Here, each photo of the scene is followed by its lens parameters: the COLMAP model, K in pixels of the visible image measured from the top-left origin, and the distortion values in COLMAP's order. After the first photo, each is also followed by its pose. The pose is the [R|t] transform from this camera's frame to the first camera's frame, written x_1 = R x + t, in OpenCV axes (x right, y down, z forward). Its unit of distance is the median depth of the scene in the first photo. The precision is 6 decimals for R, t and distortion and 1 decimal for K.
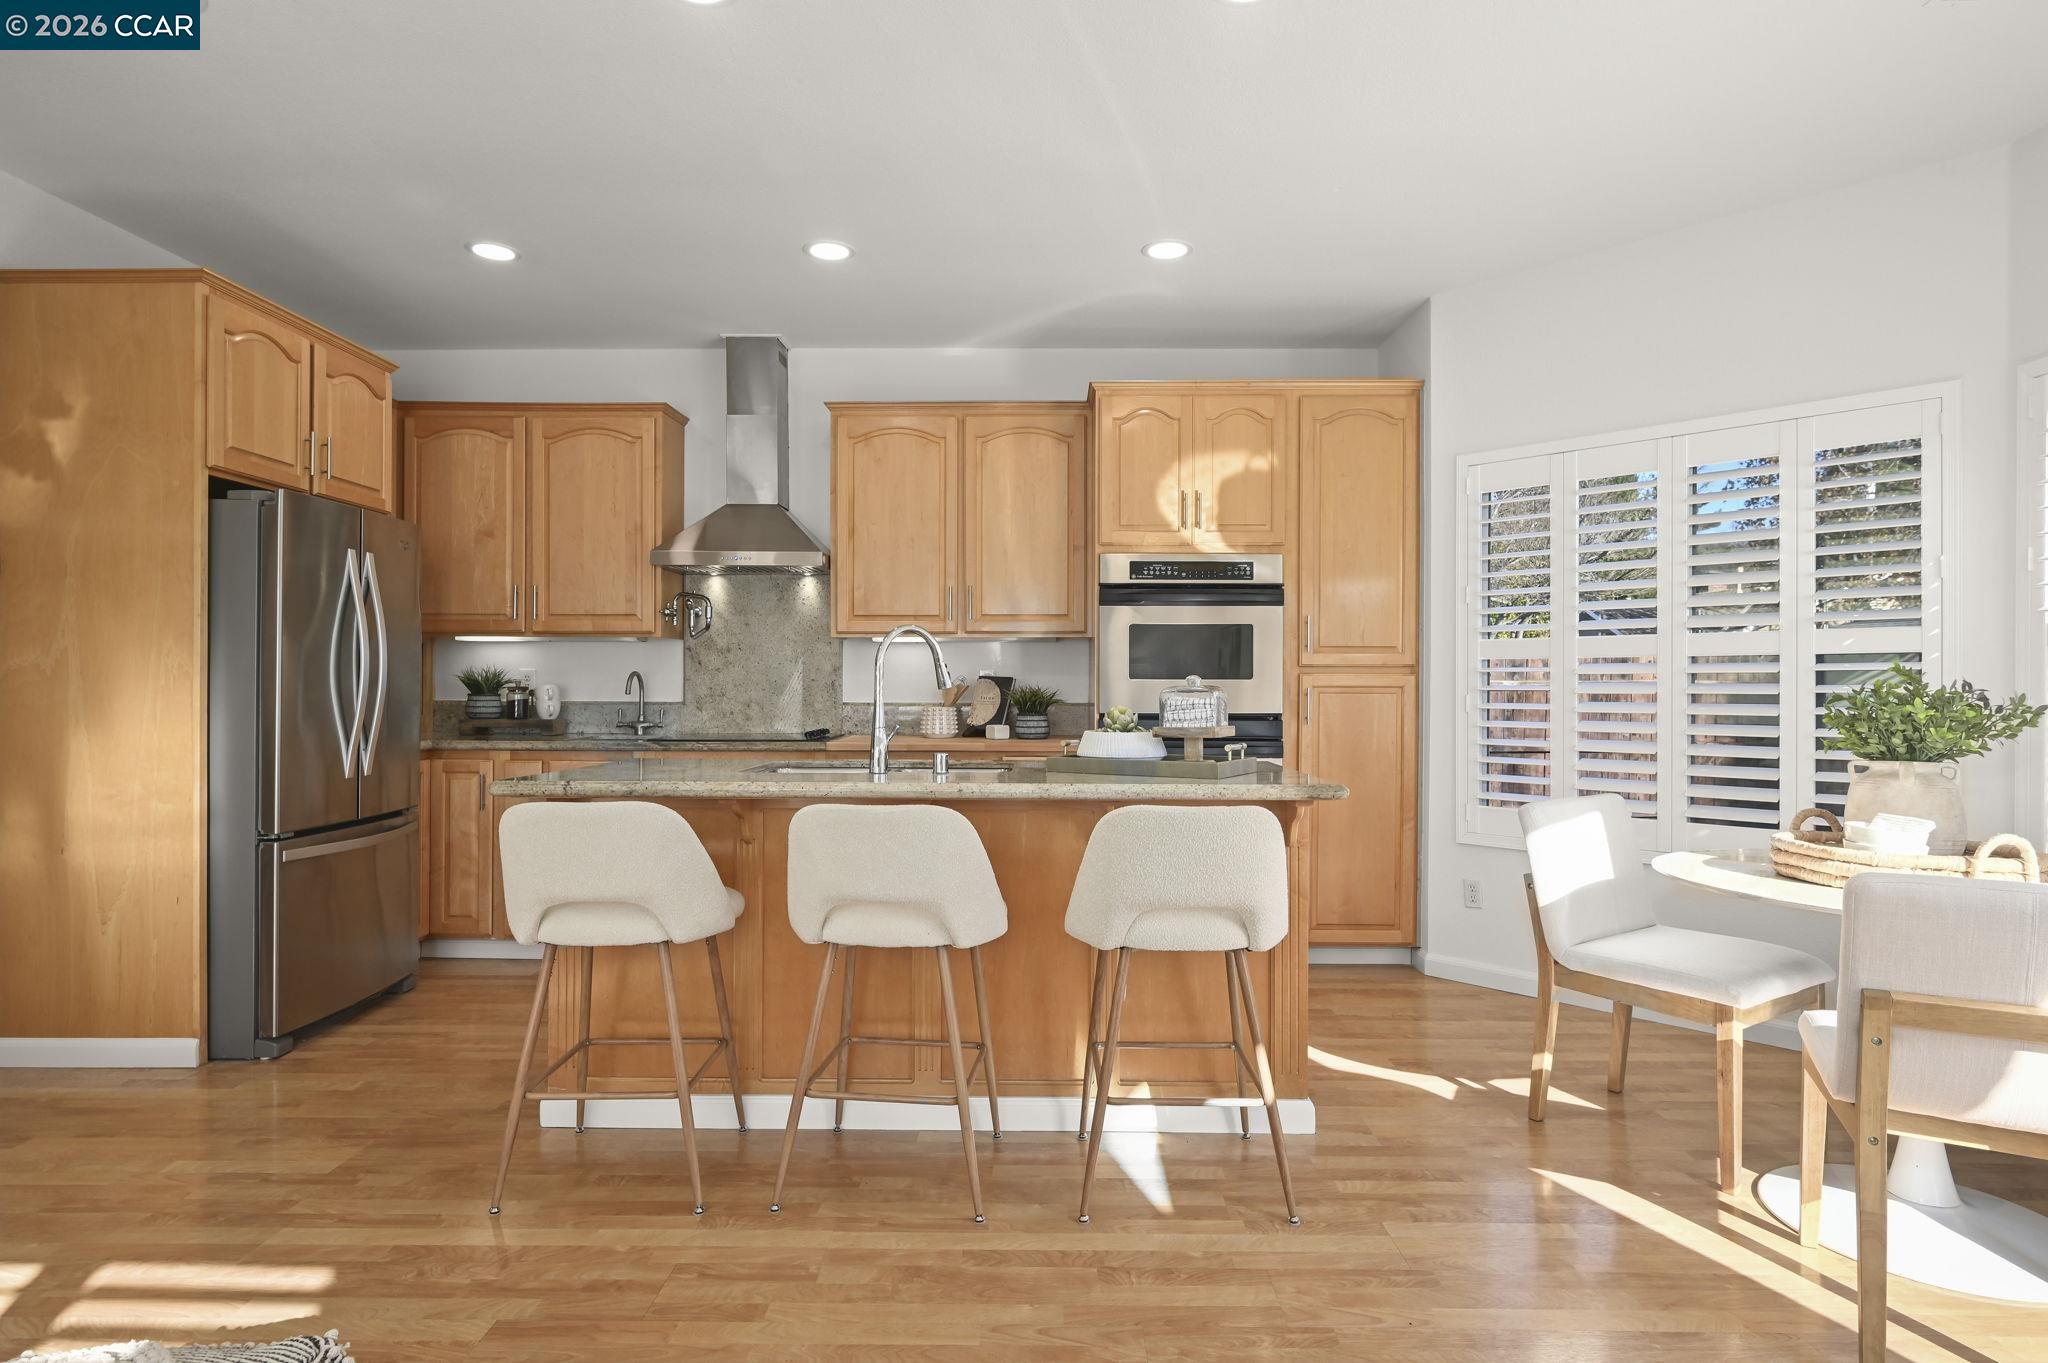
lens RADIAL K [[1092.9, 0, 1028.1], [0, 1092.9, 685.8], [0, 0, 1]] dist [-0.003810, 0.001190]
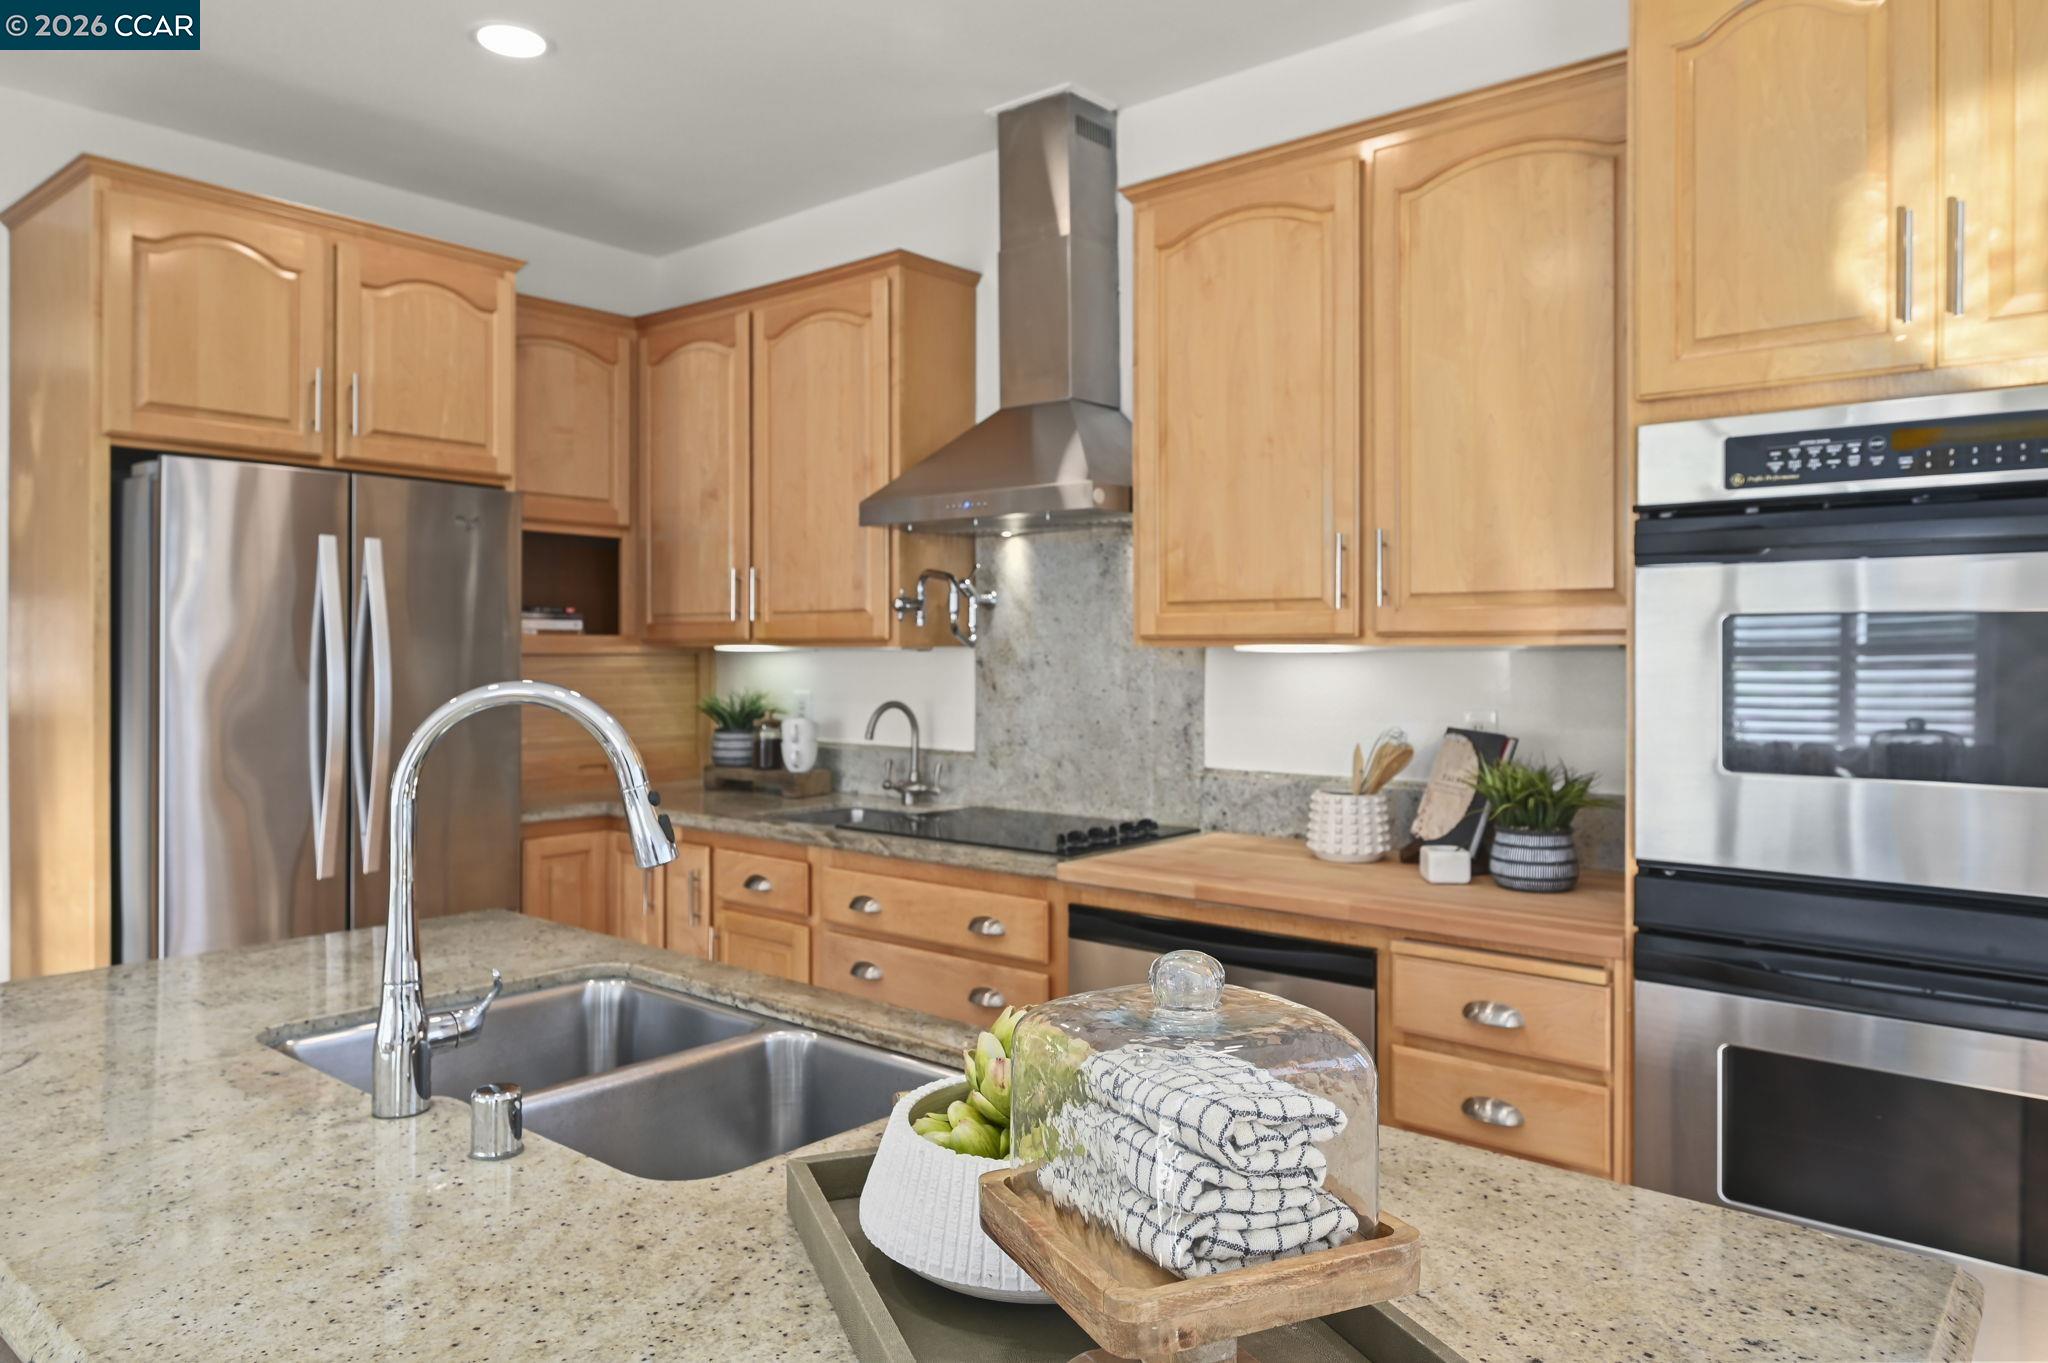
lens RADIAL K [[1336.1, 0, 1032.3], [0, 1336.1, 663.9], [0, 0, 1]] dist [-0.008764, -0.009486]
pose [[0.778977, 0.004679, -0.627034, 0.176153], [-0.001781, 0.999985, 0.005248, -0.039733], [0.627049, -0.002971, 0.778974, 0.487434]]
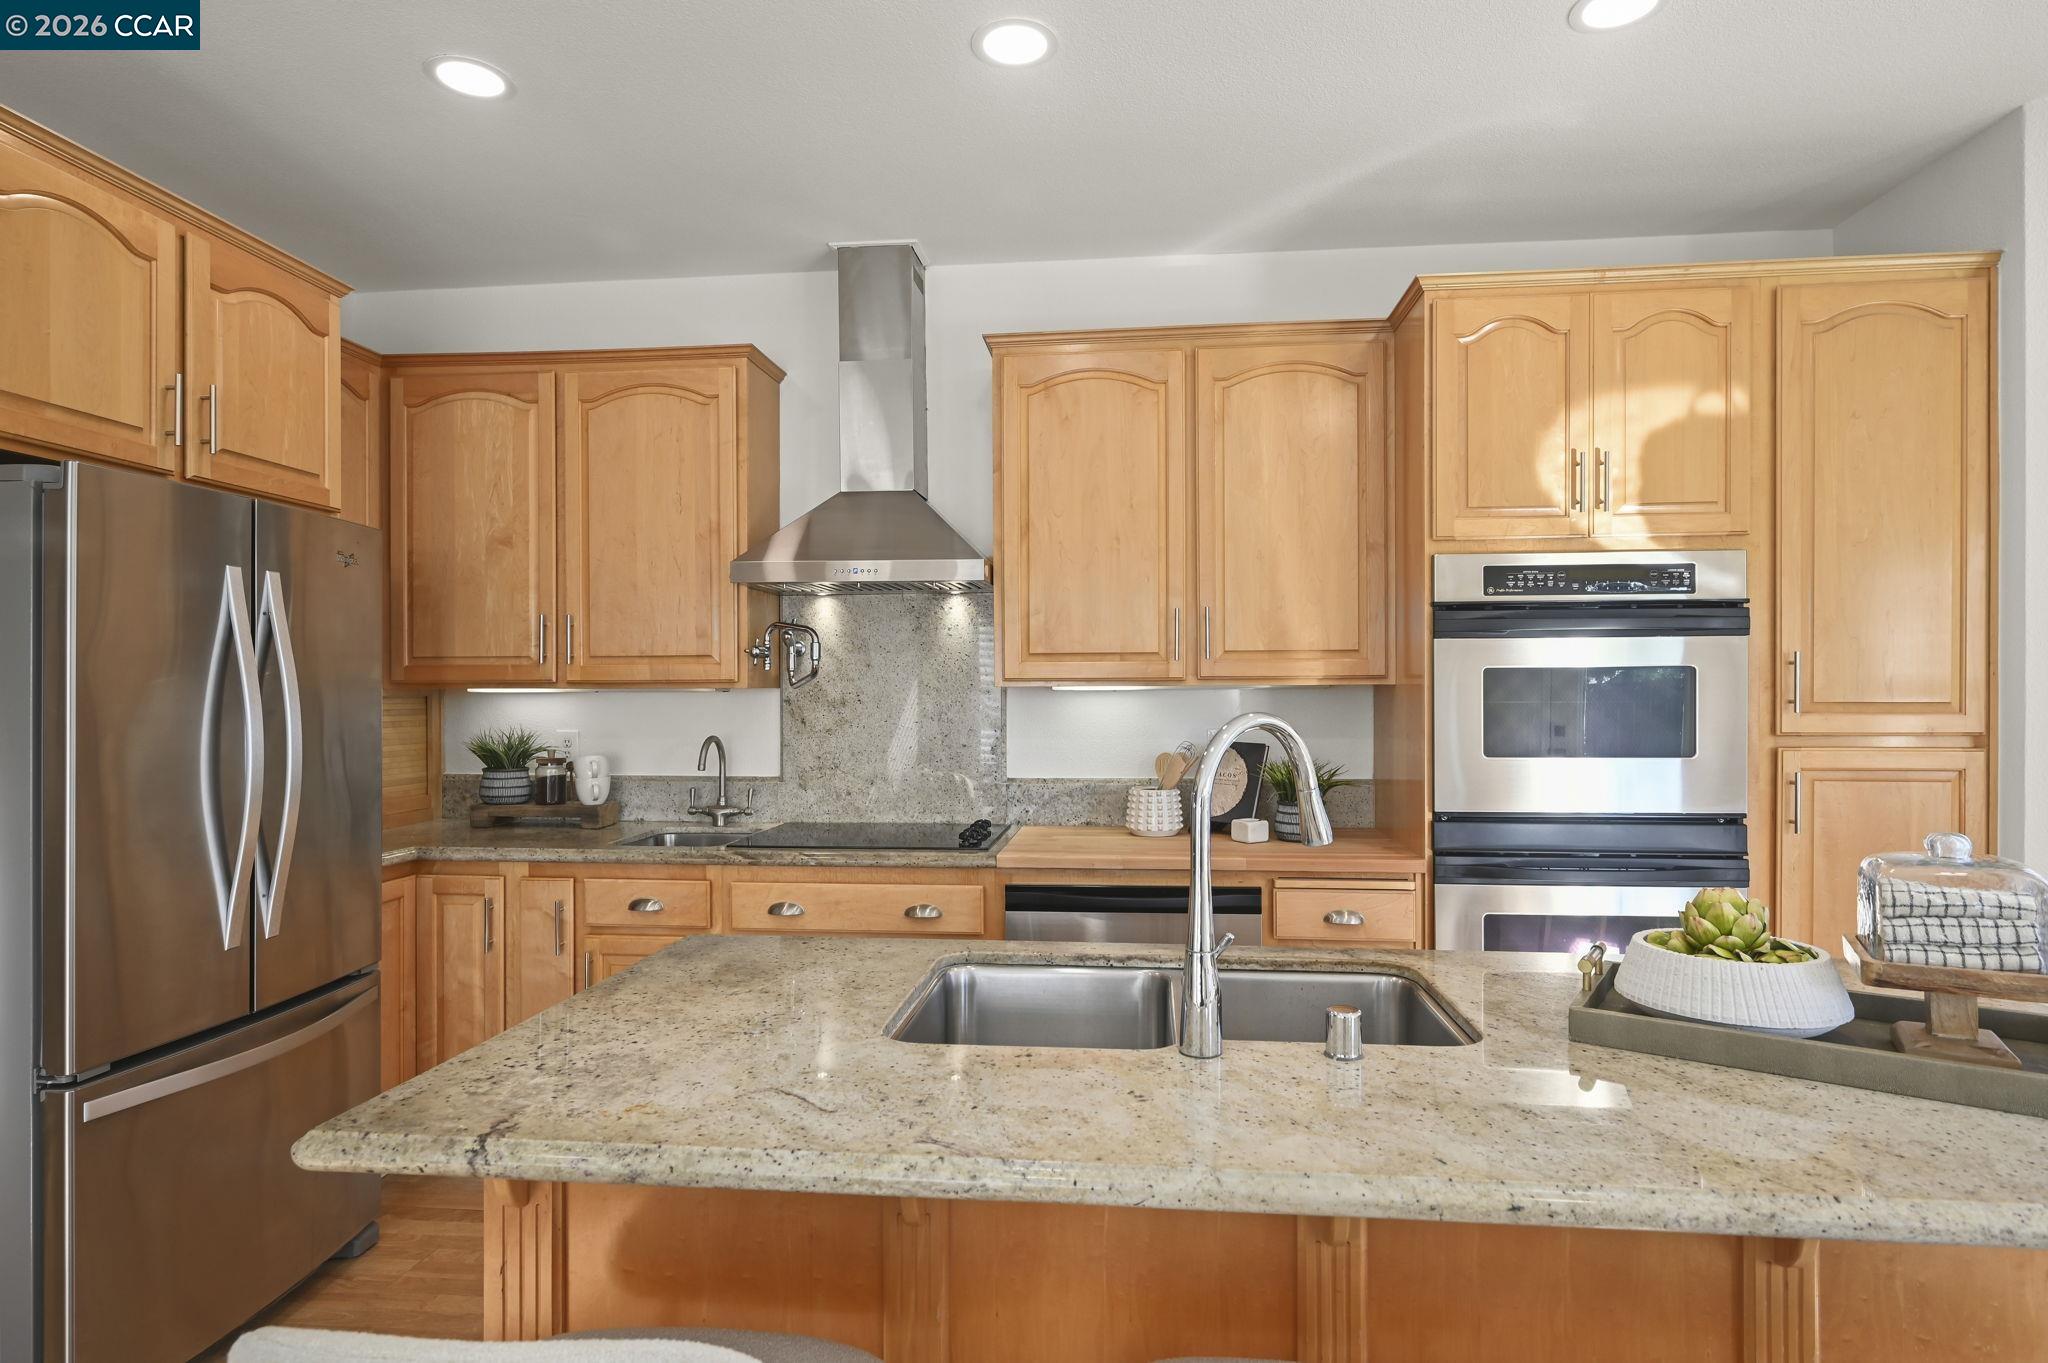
lens RADIAL K [[1092.9, 0, 1030.9], [0, 1092.9, 696.4], [0, 0, 1]] dist [-0.003810, 0.001190]
pose [[0.996246, -0.005995, -0.086361, -0.101497], [0.006190, 0.999979, 0.001990, -0.040149], [0.086348, -0.002517, 0.996262, 0.338514]]
